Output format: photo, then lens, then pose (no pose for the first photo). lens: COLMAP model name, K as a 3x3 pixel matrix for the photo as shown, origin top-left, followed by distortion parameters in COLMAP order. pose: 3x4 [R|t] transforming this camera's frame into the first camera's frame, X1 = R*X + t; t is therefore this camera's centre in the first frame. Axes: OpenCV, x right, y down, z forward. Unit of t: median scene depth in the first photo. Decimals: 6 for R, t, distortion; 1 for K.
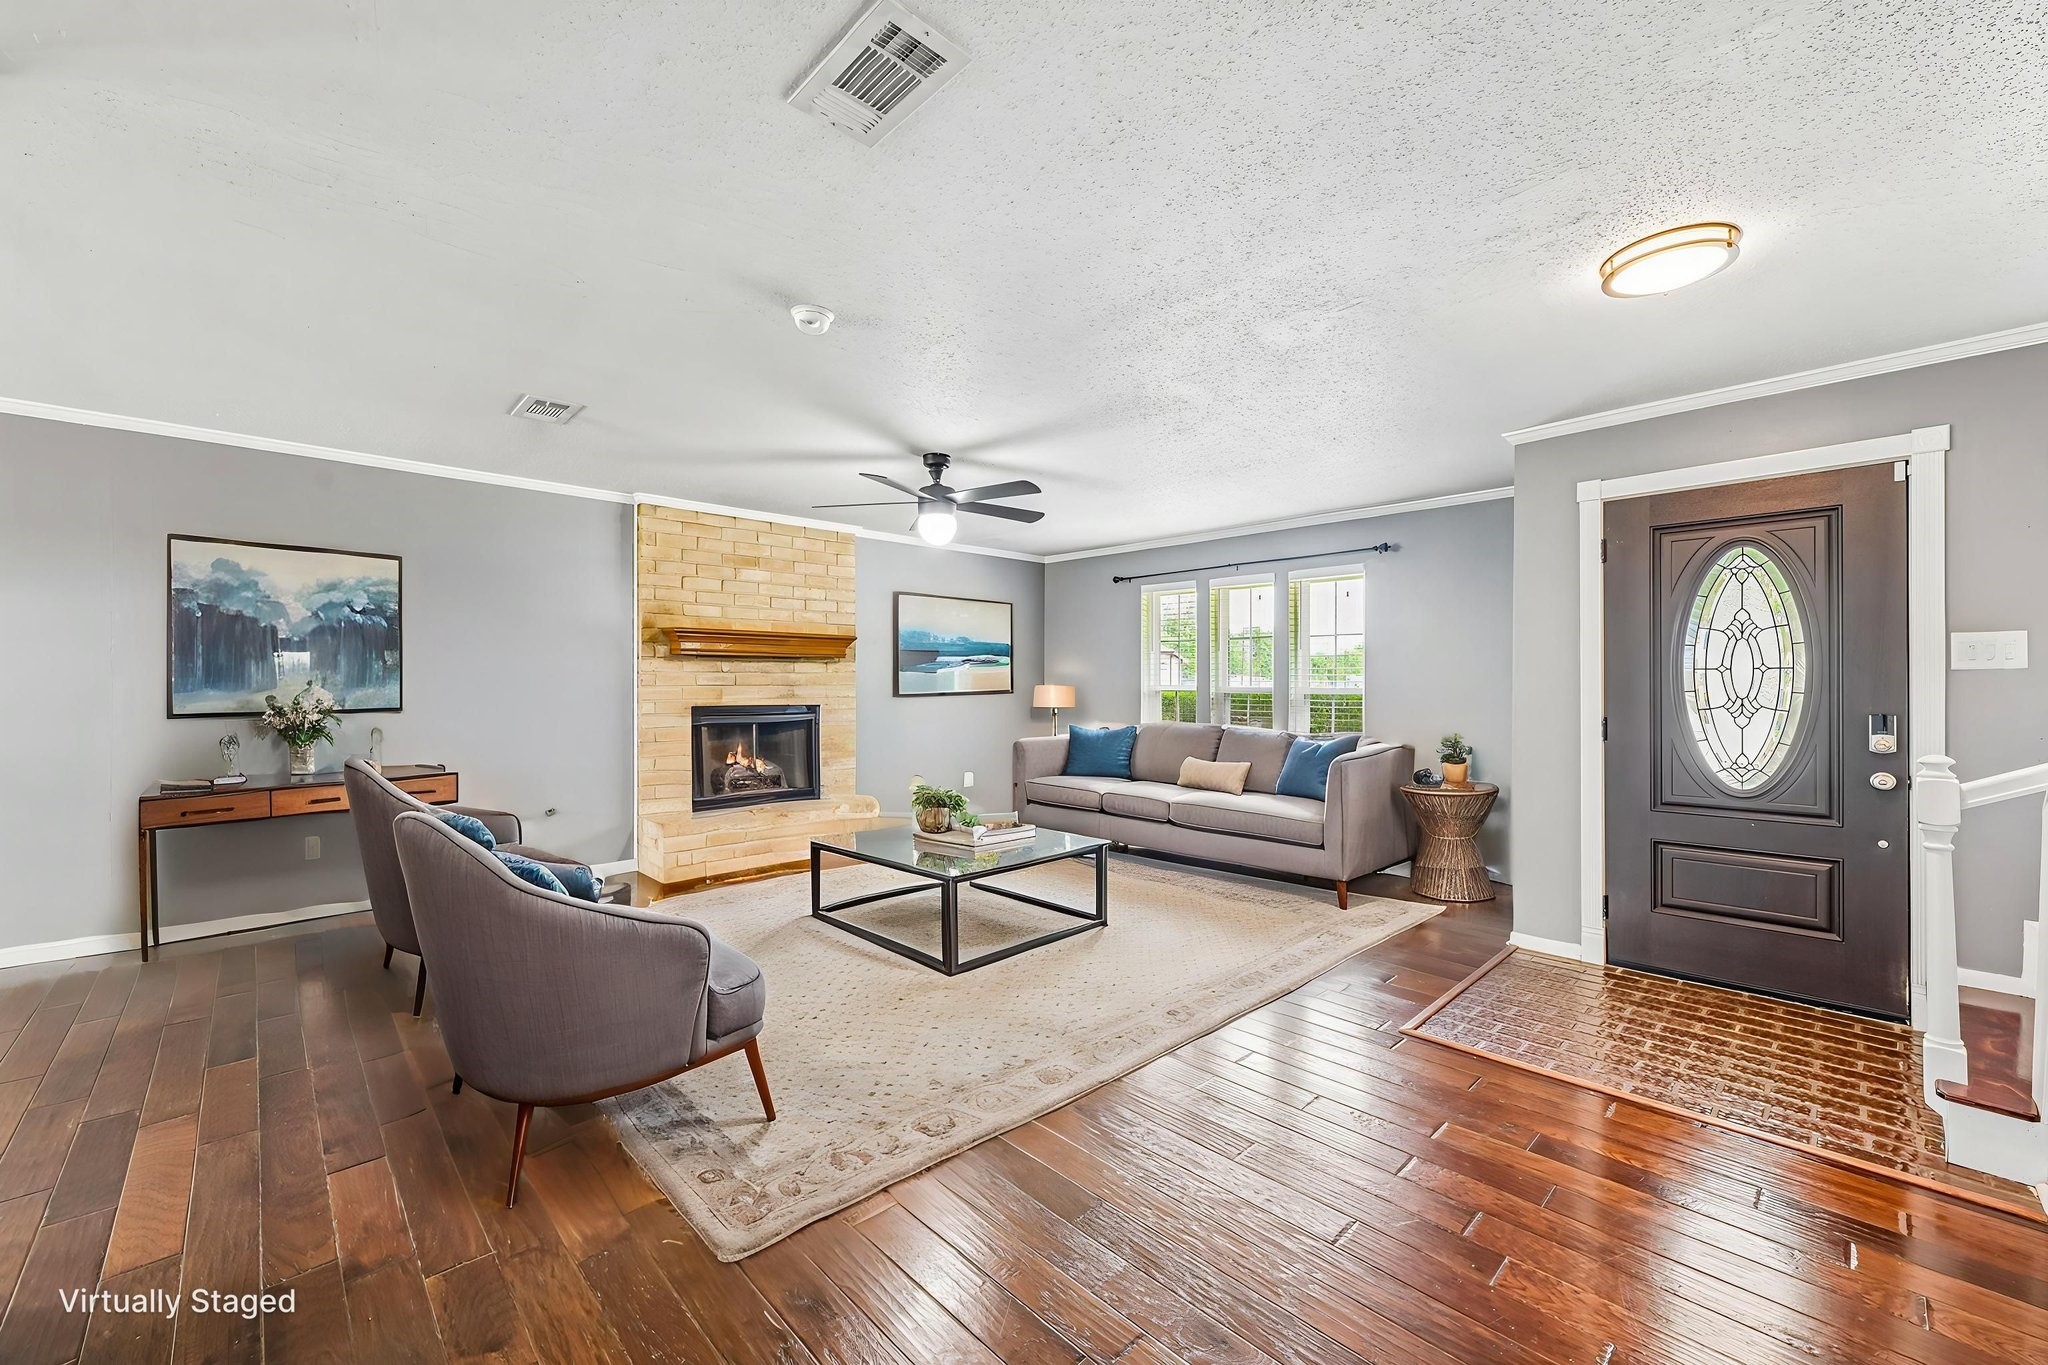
lens RADIAL K [[813.1, 0, 999.1], [0, 813.1, 682.4], [0, 0, 1]] dist [0.000048, 0.000030]
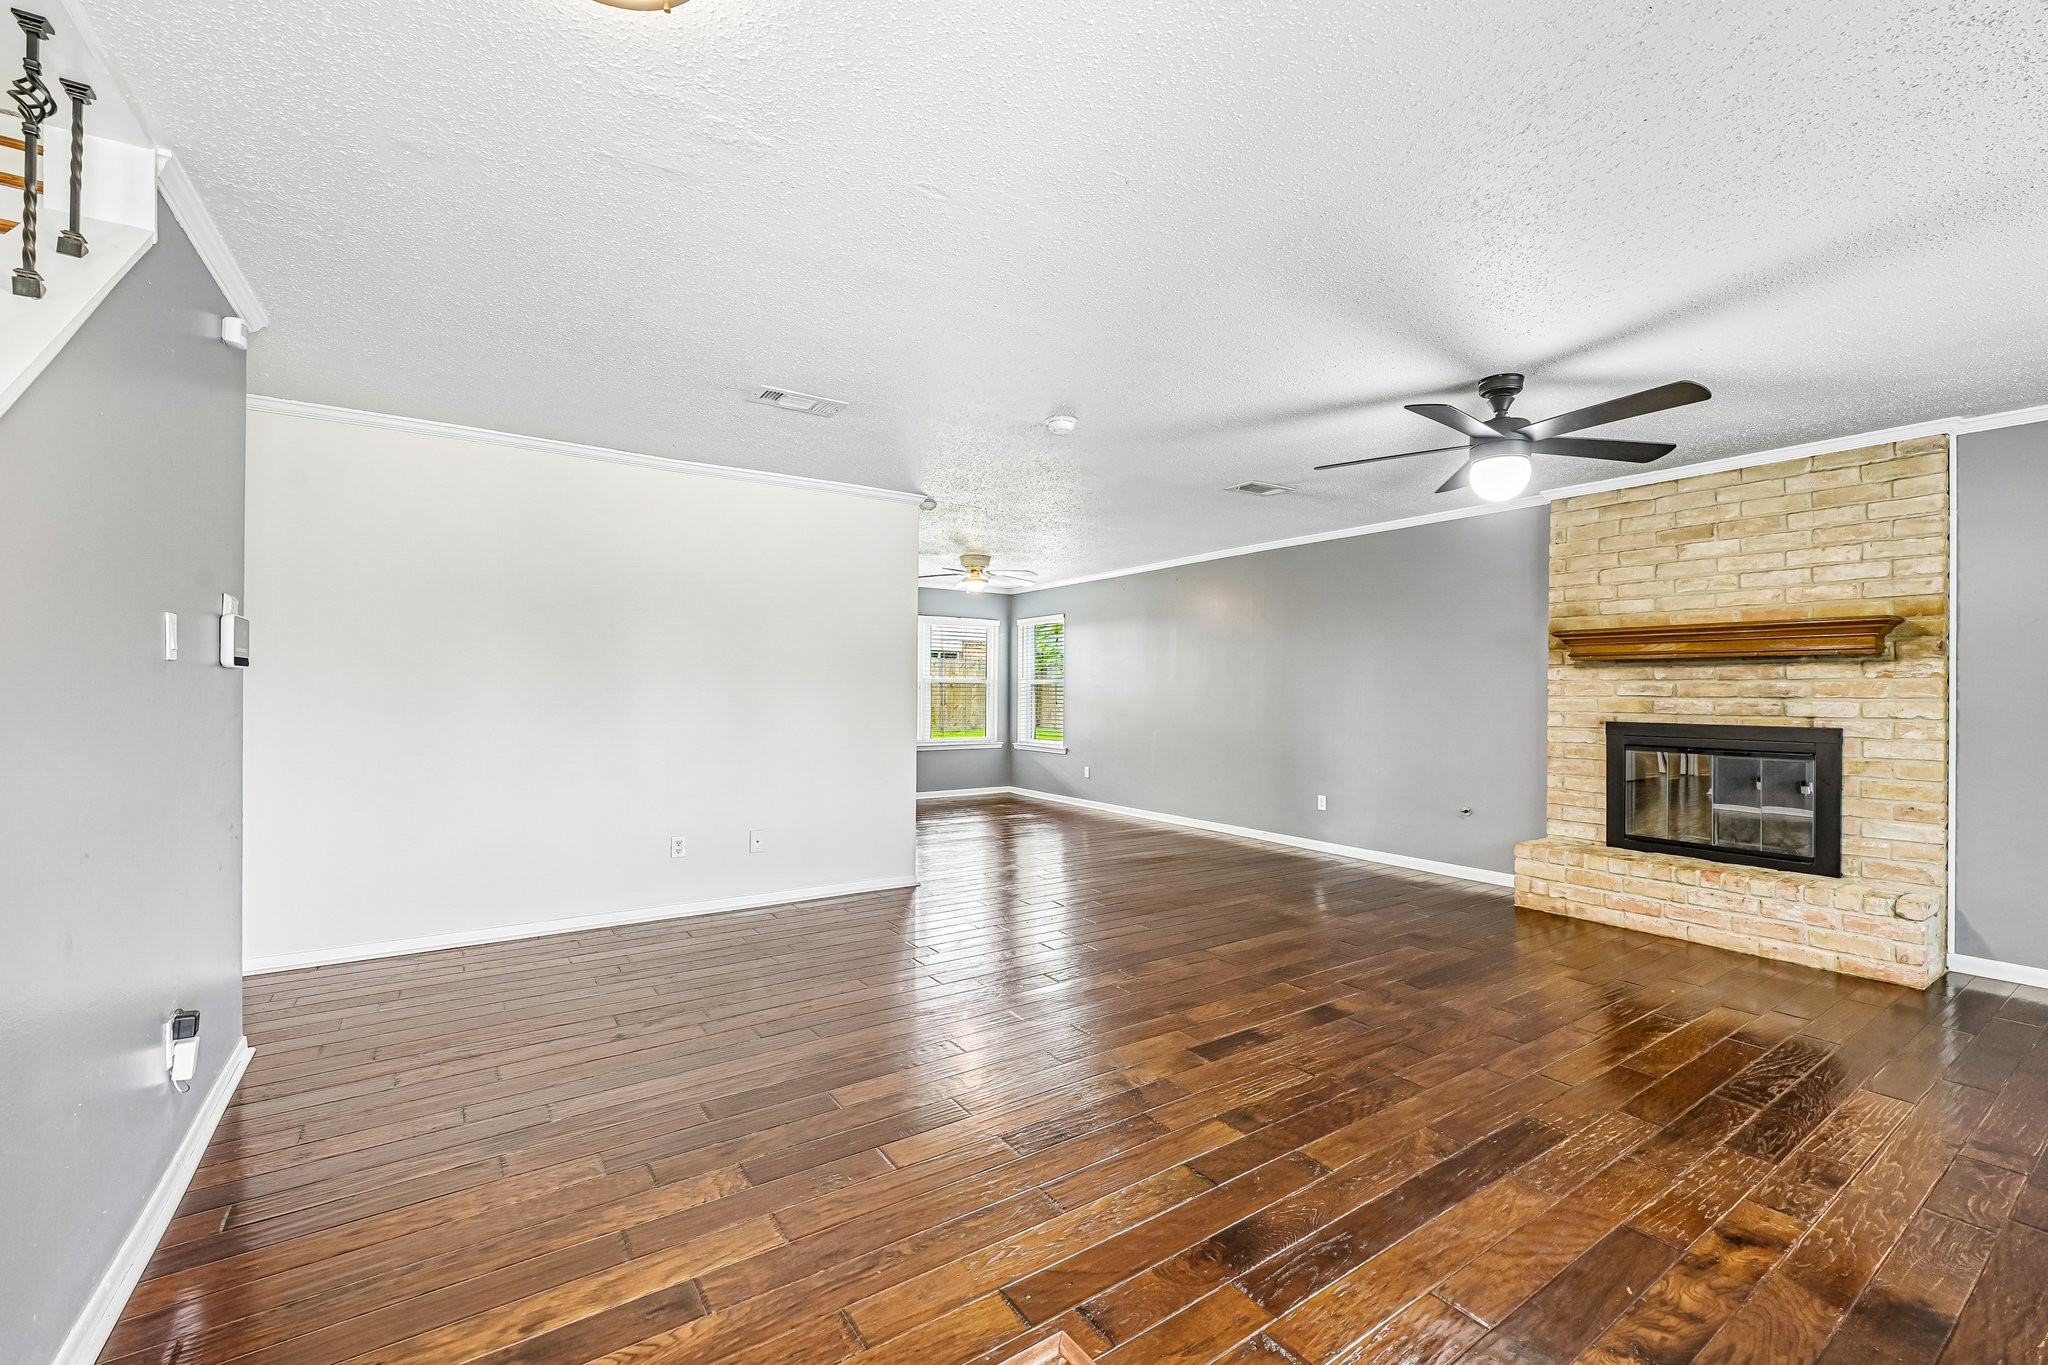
lens RADIAL K [[769.4, 0, 1031.6], [0, 769.4, 685.4], [0, 0, 1]] dist [-0.001377, -0.000124]
pose [[-0.107693, -0.003520, -0.994178, 0.716108], [-0.000326, 0.999994, -0.003505, -0.007028], [0.994184, -0.000053, -0.107693, 0.713686]]
